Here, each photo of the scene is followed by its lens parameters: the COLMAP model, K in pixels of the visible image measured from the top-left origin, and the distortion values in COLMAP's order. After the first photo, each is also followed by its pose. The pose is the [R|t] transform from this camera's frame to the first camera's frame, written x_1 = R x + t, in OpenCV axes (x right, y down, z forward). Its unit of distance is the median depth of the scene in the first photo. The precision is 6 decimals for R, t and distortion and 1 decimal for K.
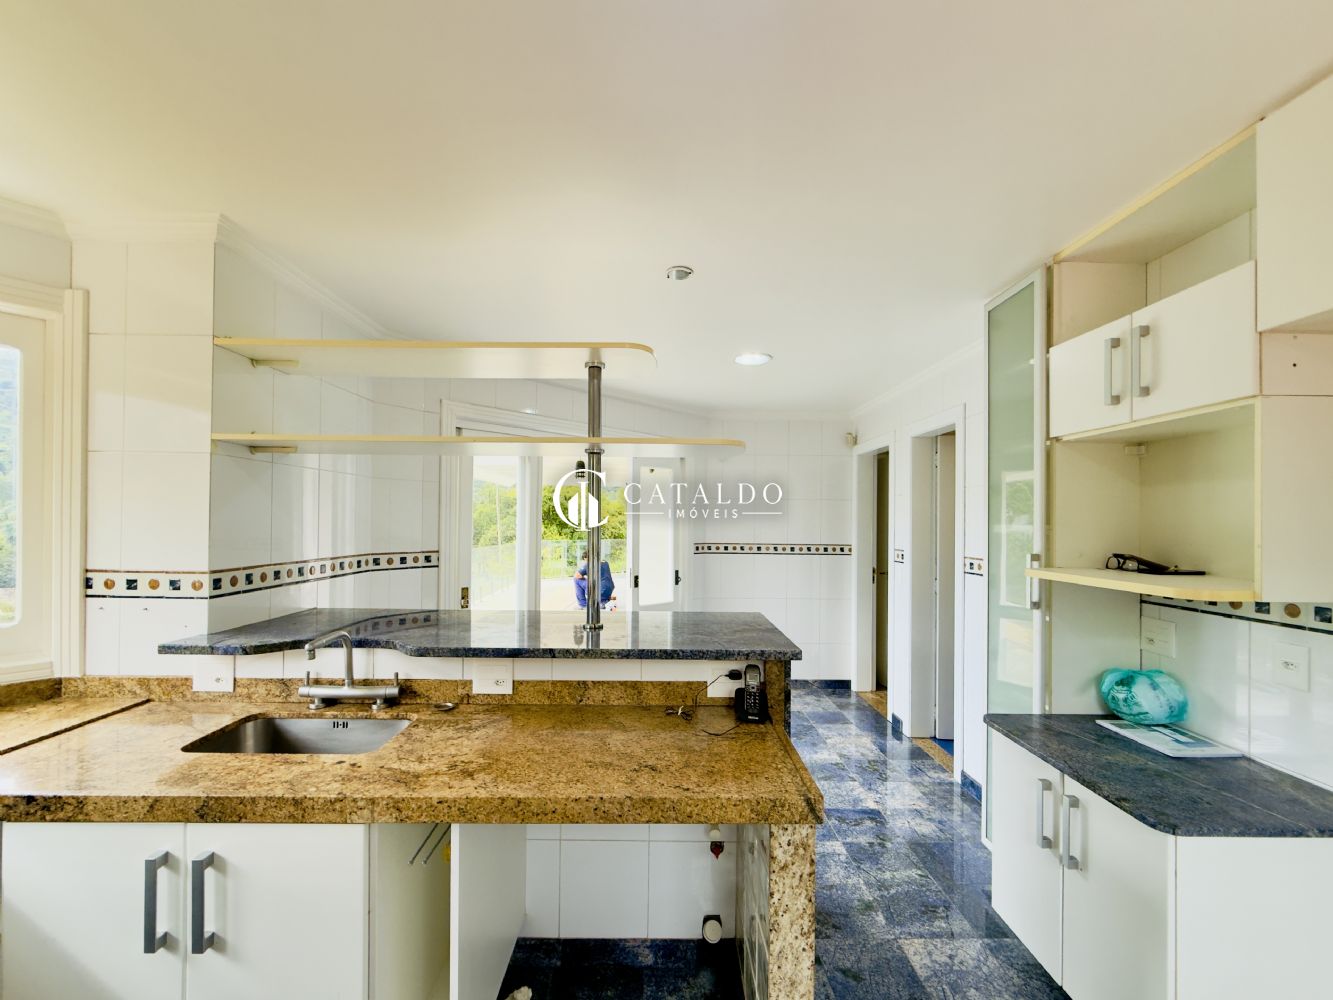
lens RADIAL K [[554.3, 0, 660.1], [0, 554.3, 514.7], [0, 0, 1]] dist [-0.000267, 0.000559]
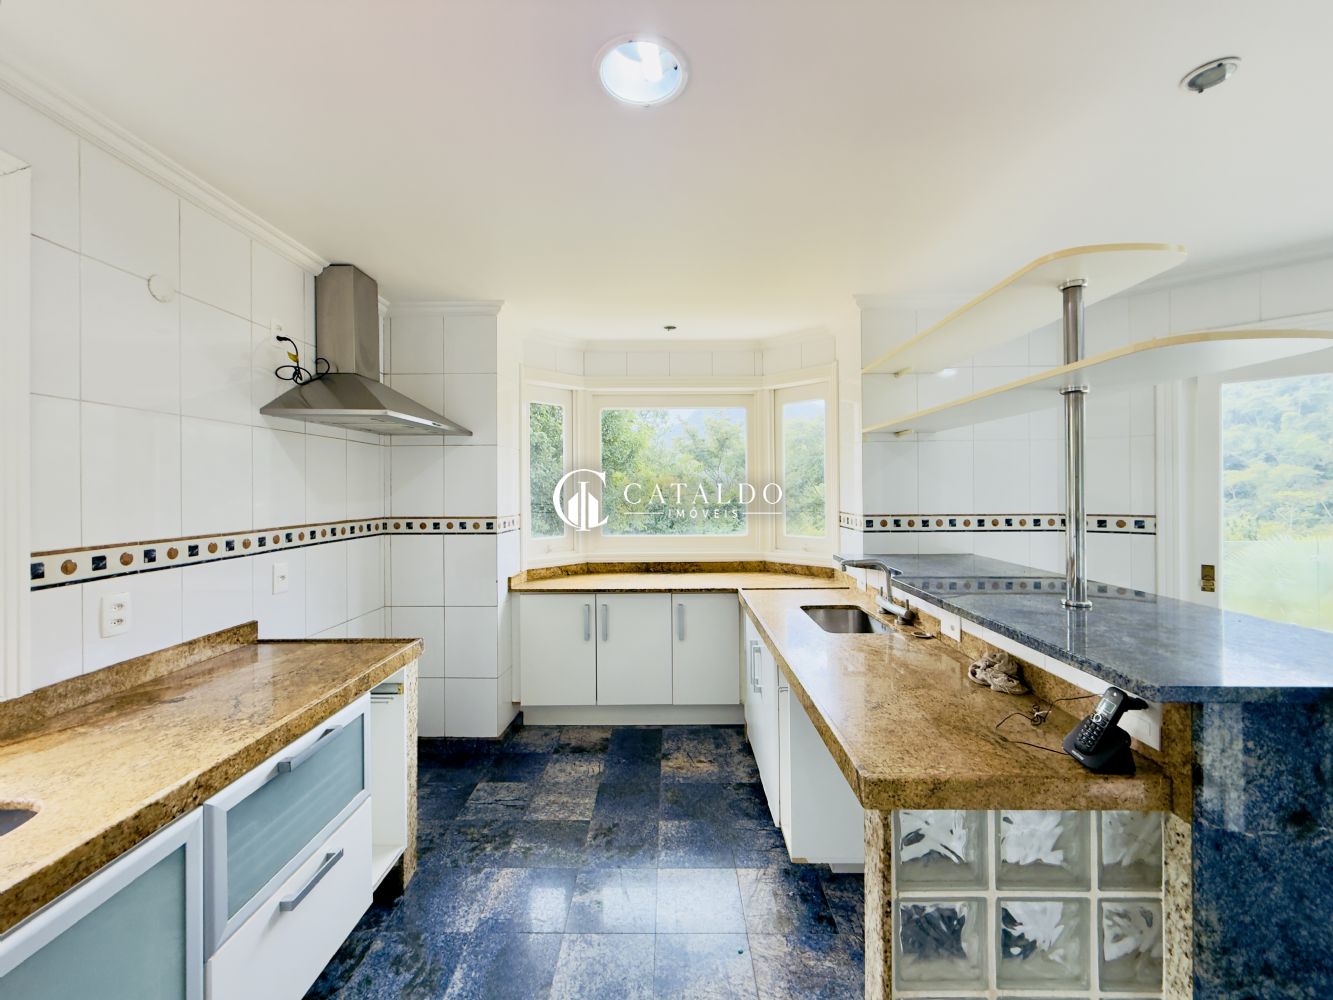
lens RADIAL K [[532.9, 0, 667.8], [0, 532.9, 499.7], [0, 0, 1]] dist [0.002552, -0.000062]
pose [[-0.009841, 0.008578, -0.999915, 0.747836], [0.017147, 0.999818, 0.008409, 0.035131], [0.999805, -0.017063, -0.009986, 0.459859]]
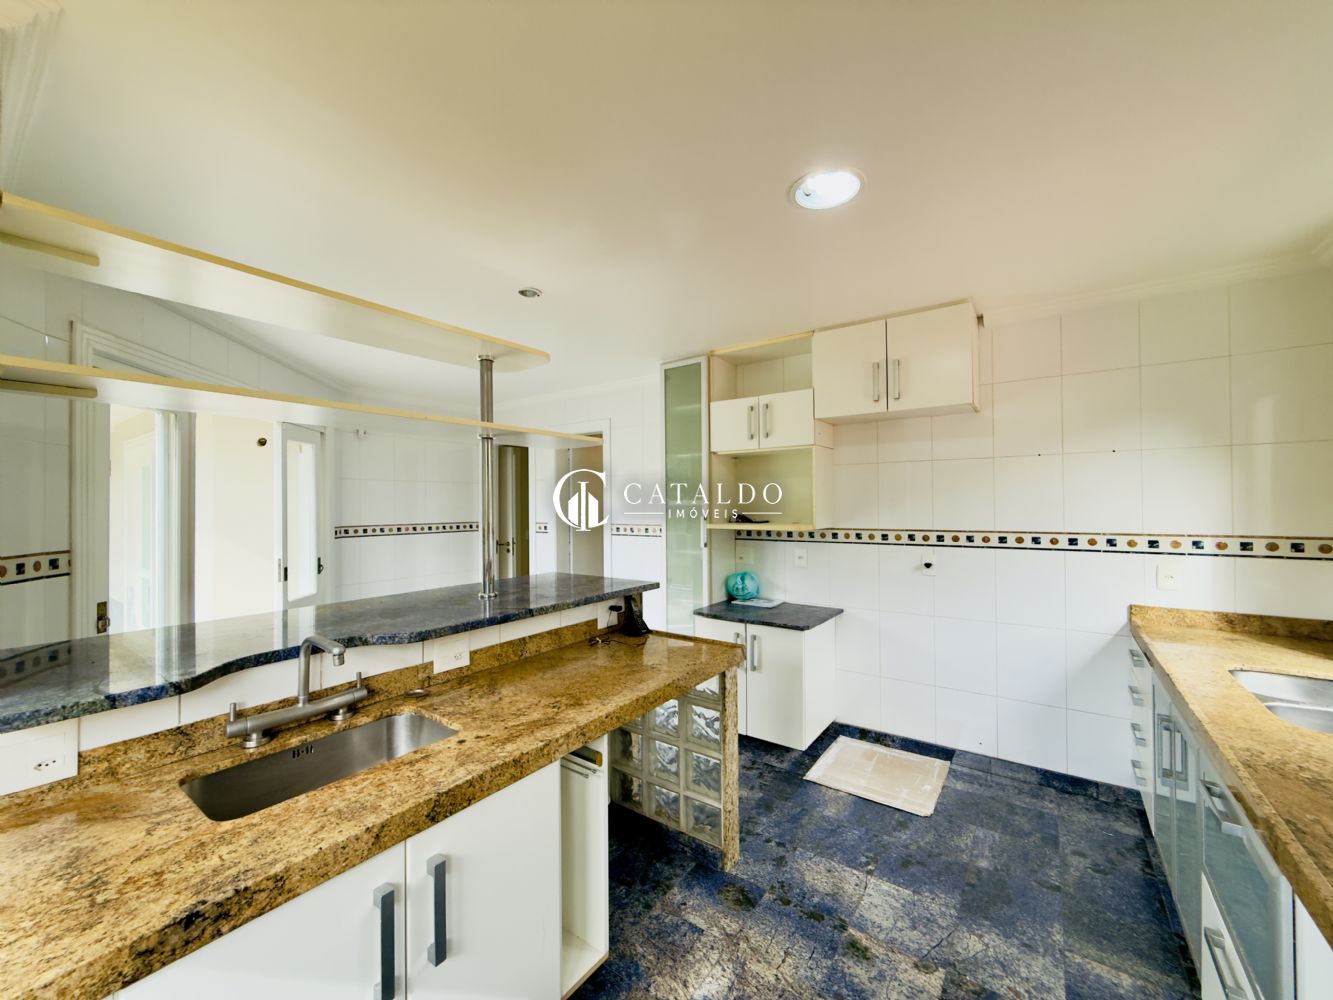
lens RADIAL K [[532.9, 0, 653.2], [0, 532.9, 498.7], [0, 0, 1]] dist [0.002552, -0.000062]
pose [[0.601328, -0.005736, 0.798982, -0.862298], [0.003317, 0.999984, 0.004683, 0.005511], [-0.798996, -0.000166, 0.601337, 0.113068]]
